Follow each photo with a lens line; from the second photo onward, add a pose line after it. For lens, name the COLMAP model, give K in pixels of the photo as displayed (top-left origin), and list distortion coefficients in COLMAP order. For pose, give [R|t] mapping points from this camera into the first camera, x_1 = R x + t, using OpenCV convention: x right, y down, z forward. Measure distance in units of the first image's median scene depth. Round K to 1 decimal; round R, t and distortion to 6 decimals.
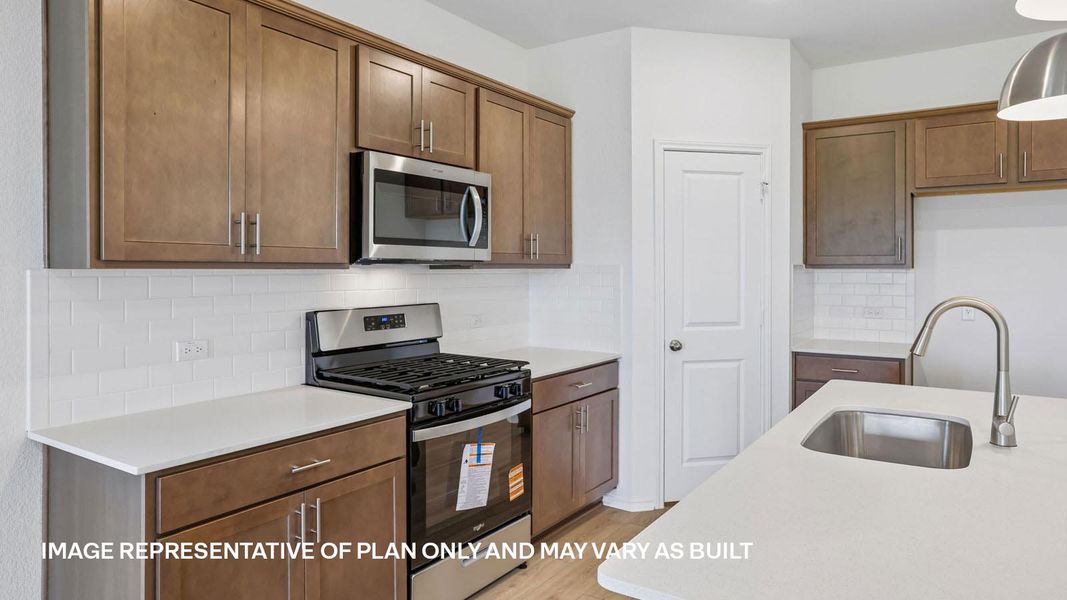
lens RADIAL K [[671.8, 0, 543.8], [0, 671.8, 285.0], [0, 0, 1]] dist [-0.004260, 0.003429]
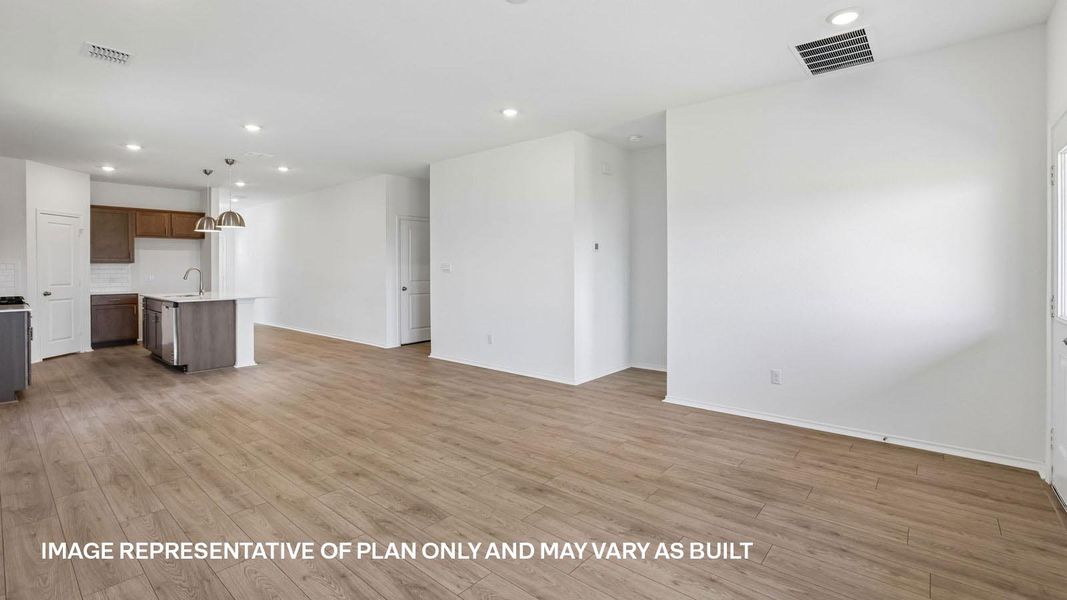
lens RADIAL K [[475.5, 0, 537.4], [0, 475.5, 288.8], [0, 0, 1]] dist [-0.016483, 0.001005]
pose [[0.132874, -0.042461, 0.990223, -1.586127], [0.025759, 0.998892, 0.039376, 0.066342], [-0.990798, 0.020275, 0.133821, -1.249378]]
